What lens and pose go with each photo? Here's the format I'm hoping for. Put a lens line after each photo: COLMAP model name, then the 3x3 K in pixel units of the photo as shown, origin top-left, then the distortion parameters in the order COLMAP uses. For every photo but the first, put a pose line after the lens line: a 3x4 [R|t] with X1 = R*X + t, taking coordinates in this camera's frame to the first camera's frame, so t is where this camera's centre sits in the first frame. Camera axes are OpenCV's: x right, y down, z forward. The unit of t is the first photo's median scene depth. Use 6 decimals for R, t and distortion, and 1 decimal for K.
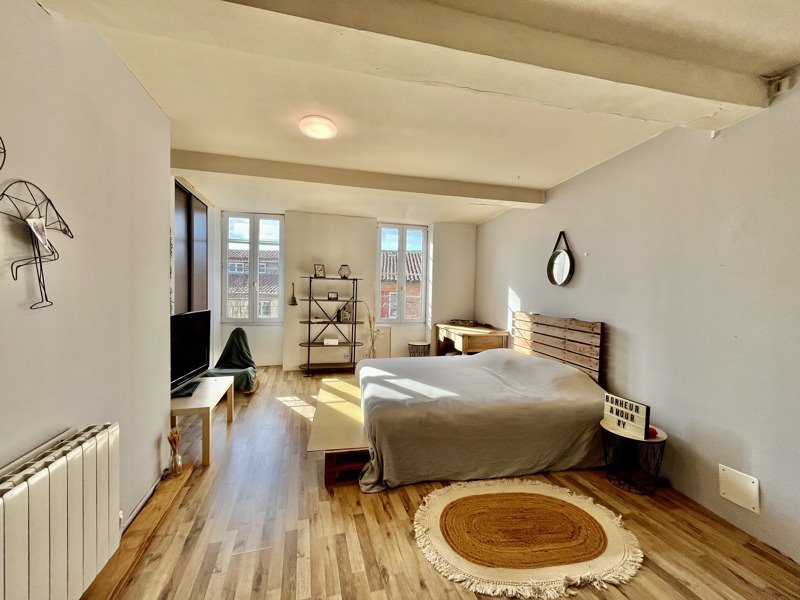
lens RADIAL K [[324.8, 0, 400.0], [0, 324.8, 300.1], [0, 0, 1]] dist [-0.000152, -0.000029]
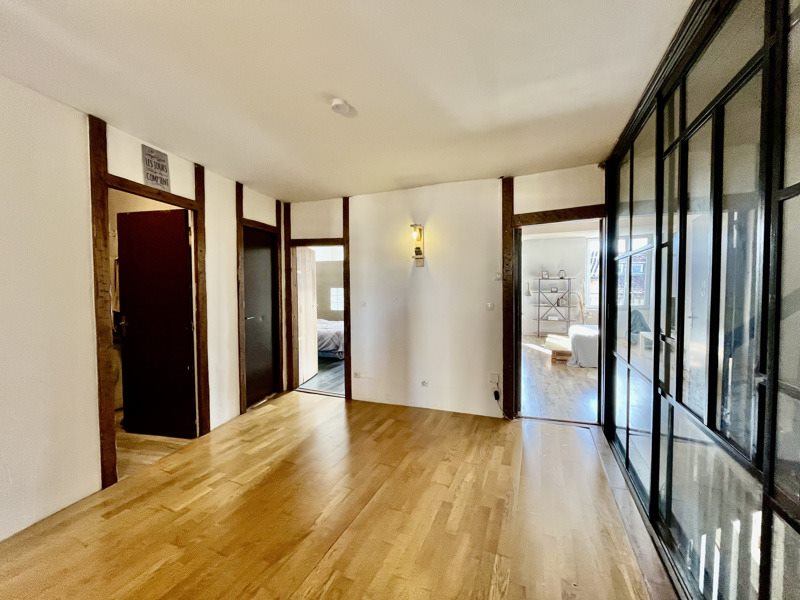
lens RADIAL K [[324.8, 0, 400.3], [0, 324.8, 301.1], [0, 0, 1]] dist [-0.000152, -0.000029]
pose [[0.798494, -0.005801, -0.601975, 0.153038], [0.006755, 0.999977, -0.000676, 0.038819], [0.601965, -0.003526, 0.798515, -0.744782]]
